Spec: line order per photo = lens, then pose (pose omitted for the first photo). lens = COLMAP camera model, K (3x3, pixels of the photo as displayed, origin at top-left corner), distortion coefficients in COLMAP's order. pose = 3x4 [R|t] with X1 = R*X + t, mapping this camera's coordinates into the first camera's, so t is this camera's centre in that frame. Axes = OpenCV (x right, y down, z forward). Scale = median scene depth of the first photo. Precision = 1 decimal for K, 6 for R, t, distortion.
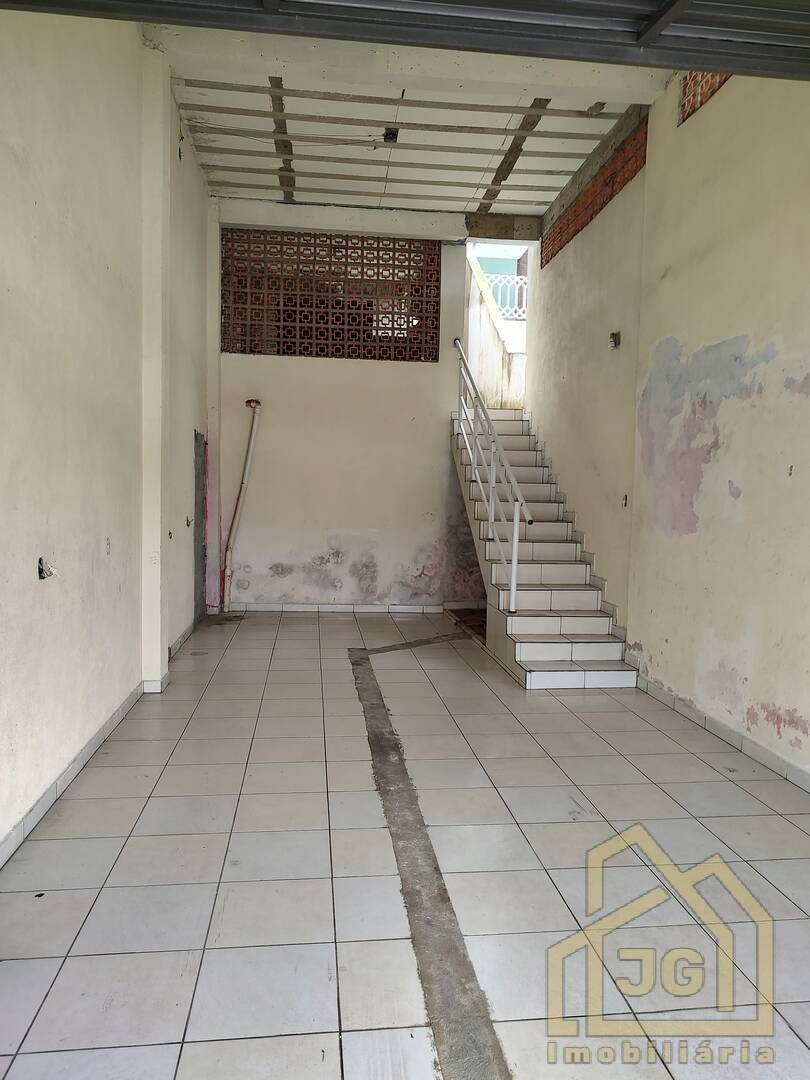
lens RADIAL K [[773.7, 0, 407.4], [0, 773.7, 536.4], [0, 0, 1]] dist [0.035724, -0.025316]
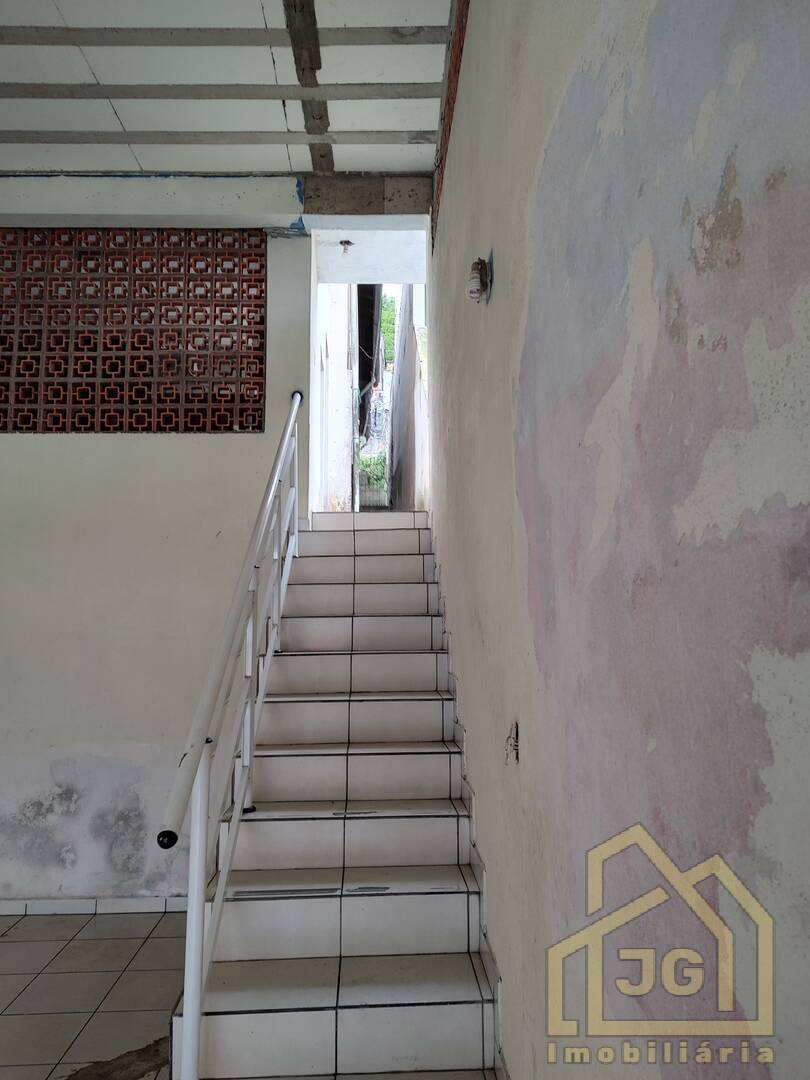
lens RADIAL K [[773.7, 0, 402.7], [0, 773.7, 545.0], [0, 0, 1]] dist [0.035724, -0.025316]
pose [[0.995776, -0.042987, -0.081129, 0.183455], [0.029171, 0.985965, -0.164384, -0.050544], [0.087057, 0.161323, 0.983054, 0.477892]]
